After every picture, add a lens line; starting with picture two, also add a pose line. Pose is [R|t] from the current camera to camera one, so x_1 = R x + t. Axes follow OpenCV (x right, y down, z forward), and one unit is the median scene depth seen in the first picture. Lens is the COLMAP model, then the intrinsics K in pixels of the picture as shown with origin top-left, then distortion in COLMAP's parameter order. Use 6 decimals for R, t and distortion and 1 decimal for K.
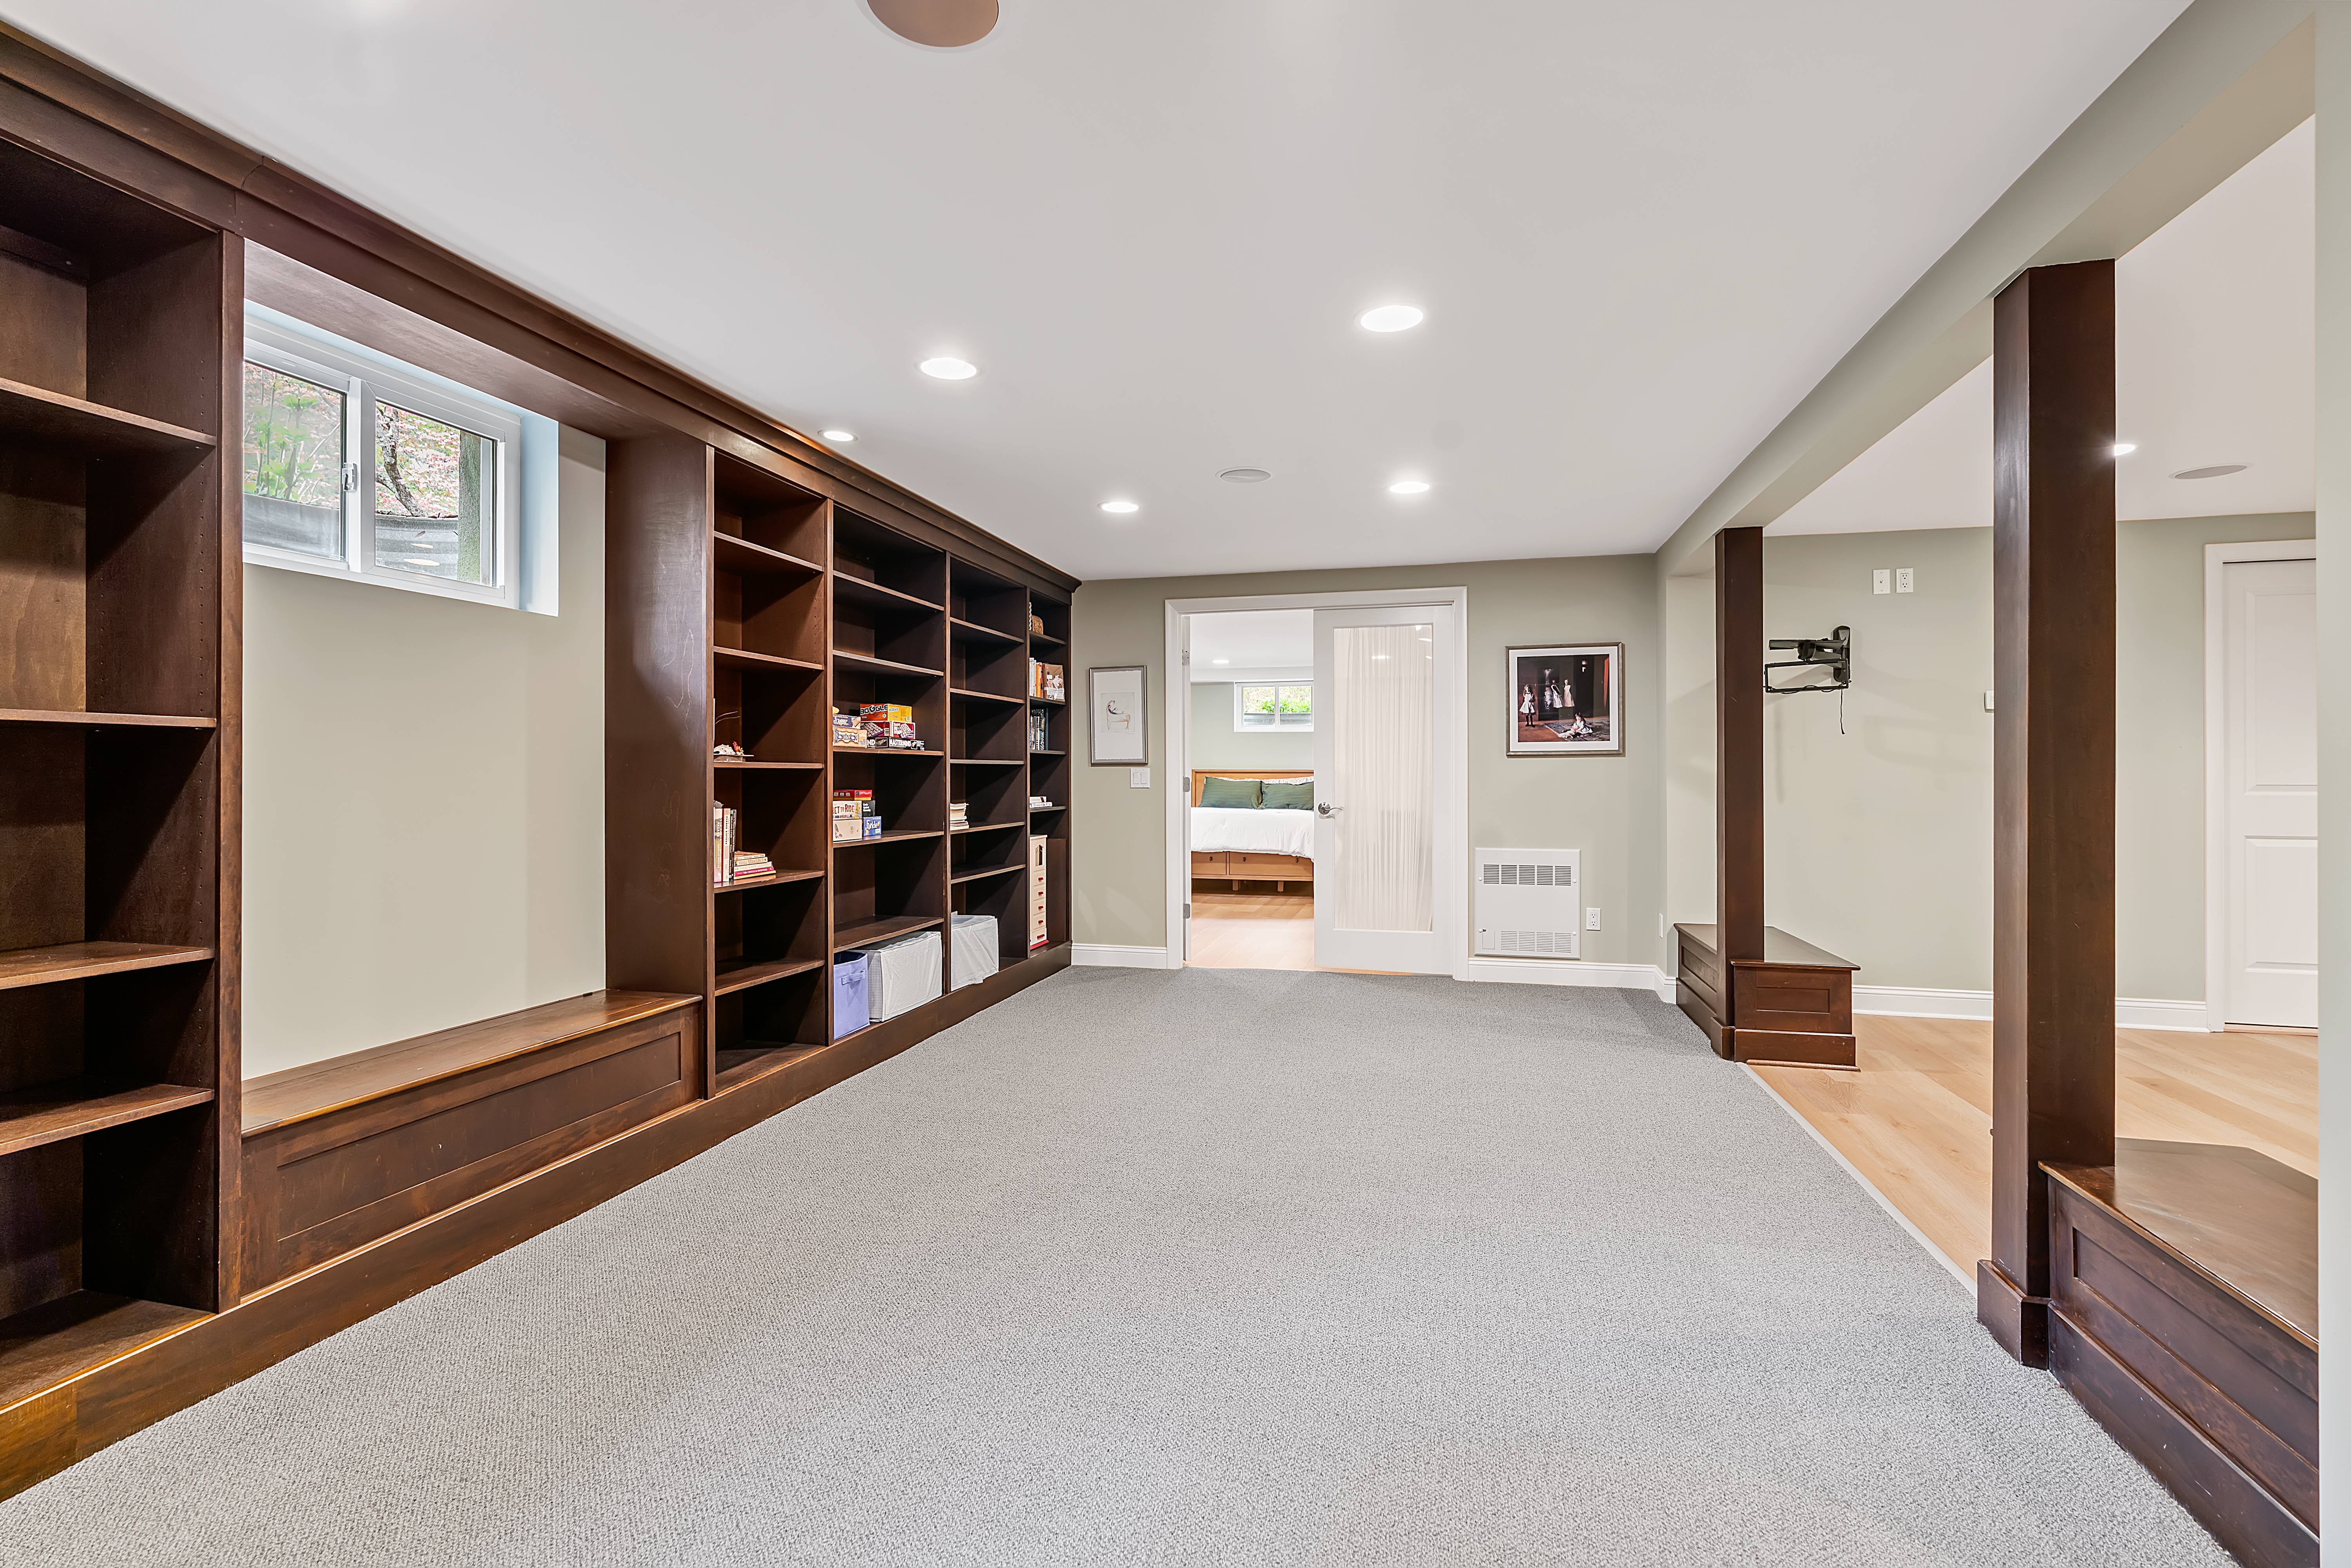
lens RADIAL K [[1065.6, 0, 1163.6], [0, 1065.6, 769.2], [0, 0, 1]] dist [-0.003350, 0.003546]
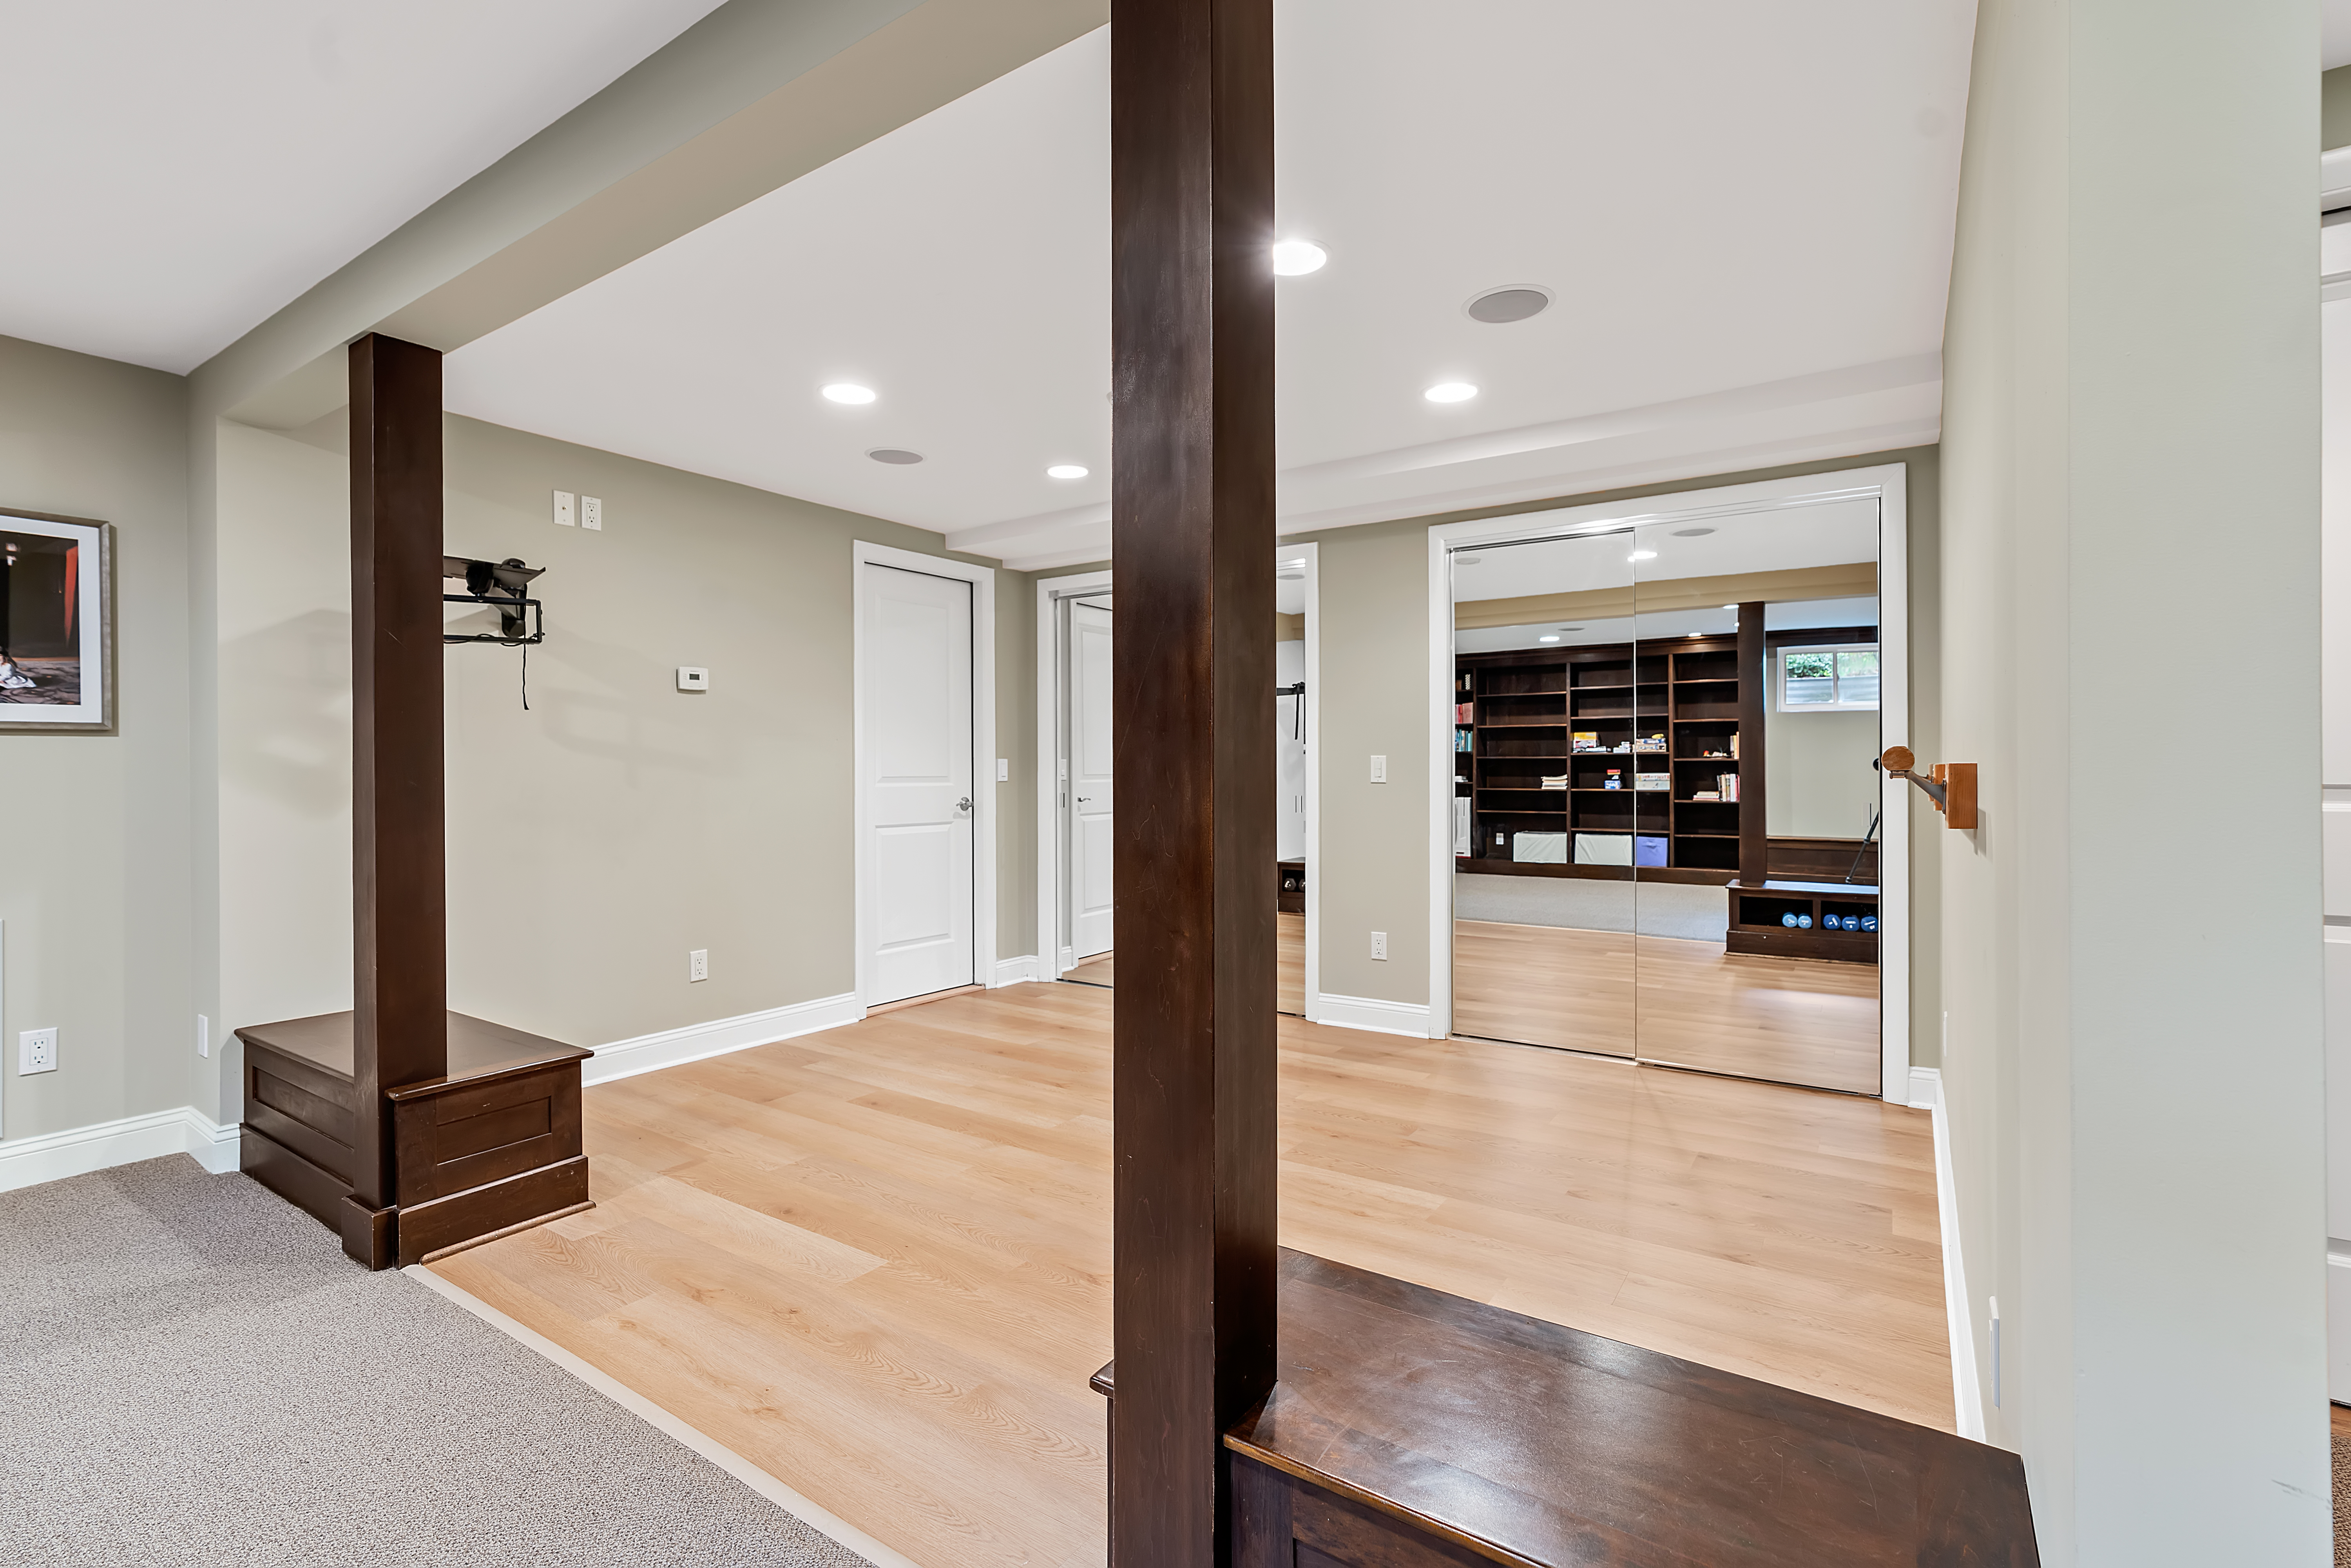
lens RADIAL K [[1065.6, 0, 1163.6], [0, 1065.6, 769.2], [0, 0, 1]] dist [-0.003350, 0.003546]
pose [[0.339134, -0.000868, 0.940738, 0.126380], [0.000309, 1.000000, 0.000811, 0.006022], [-0.940738, 0.000016, 0.339134, 0.383555]]
